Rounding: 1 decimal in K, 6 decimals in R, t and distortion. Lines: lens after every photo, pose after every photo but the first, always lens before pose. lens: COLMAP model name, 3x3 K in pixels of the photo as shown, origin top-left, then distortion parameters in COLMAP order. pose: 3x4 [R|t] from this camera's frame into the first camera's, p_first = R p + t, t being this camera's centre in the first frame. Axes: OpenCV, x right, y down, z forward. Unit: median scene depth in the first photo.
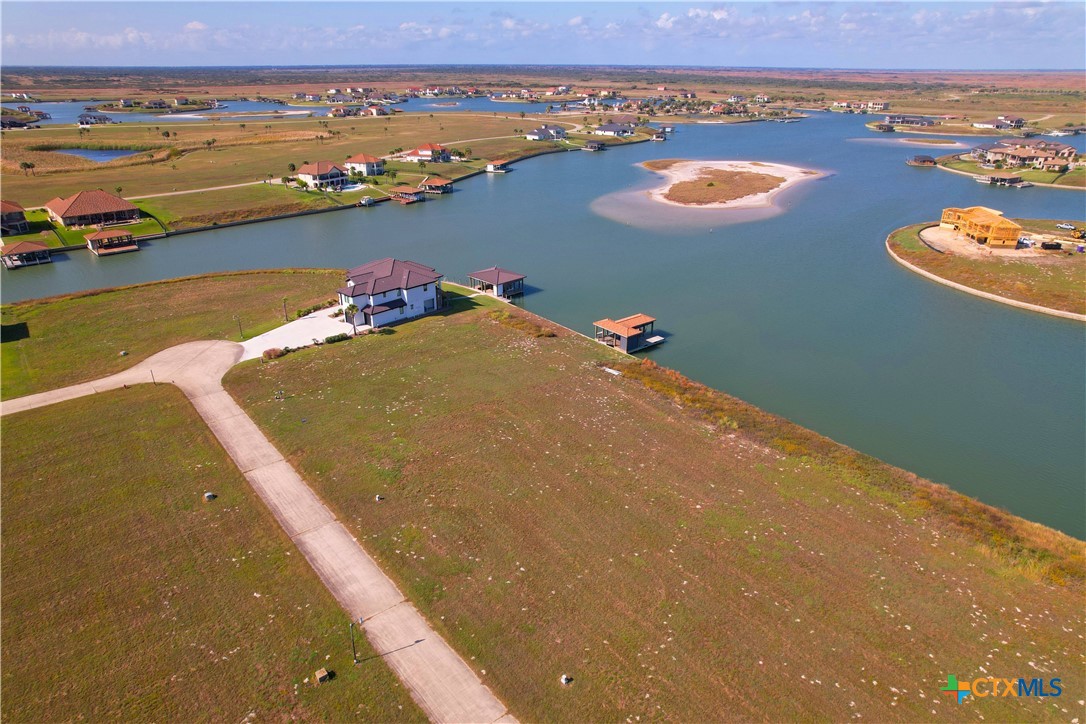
lens RADIAL K [[689.8, 0, 543.0], [0, 689.8, 362.0], [0, 0, 1]] dist [-0.081582, 0.072378]
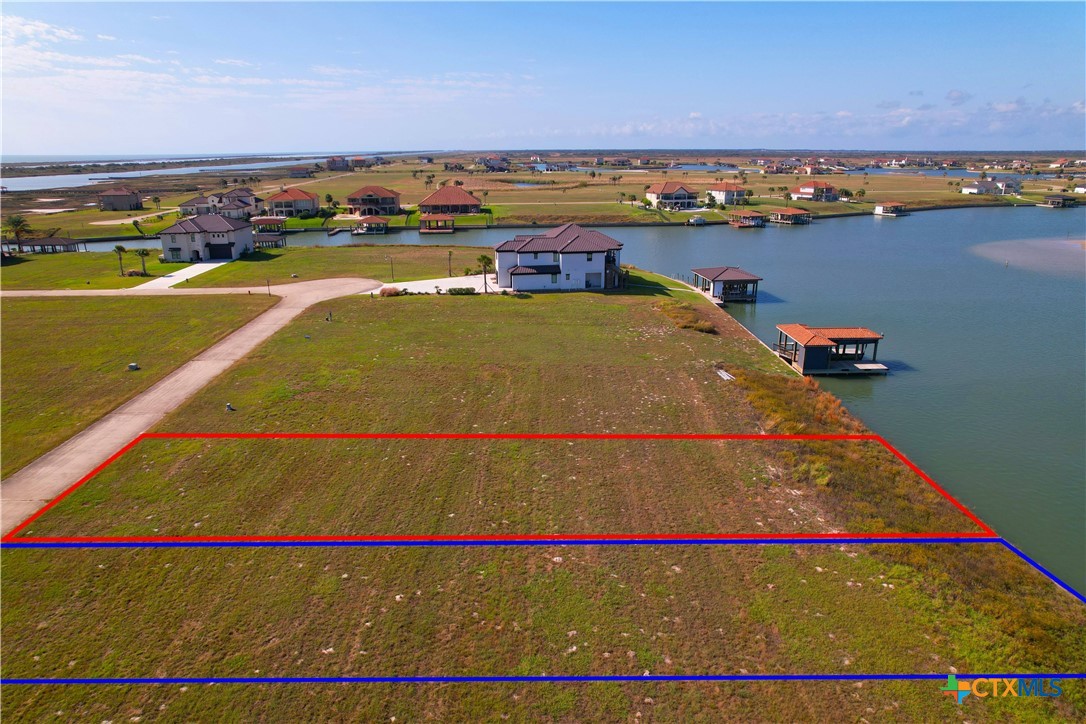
lens RADIAL K [[689.8, 0, 543.0], [0, 689.8, 362.0], [0, 0, 1]] dist [-0.081582, 0.072378]
pose [[0.795017, 0.173512, -0.581241, 0.273773], [-0.235625, 0.971306, -0.032333, 0.050907], [0.558953, 0.162660, 0.813089, 0.321178]]
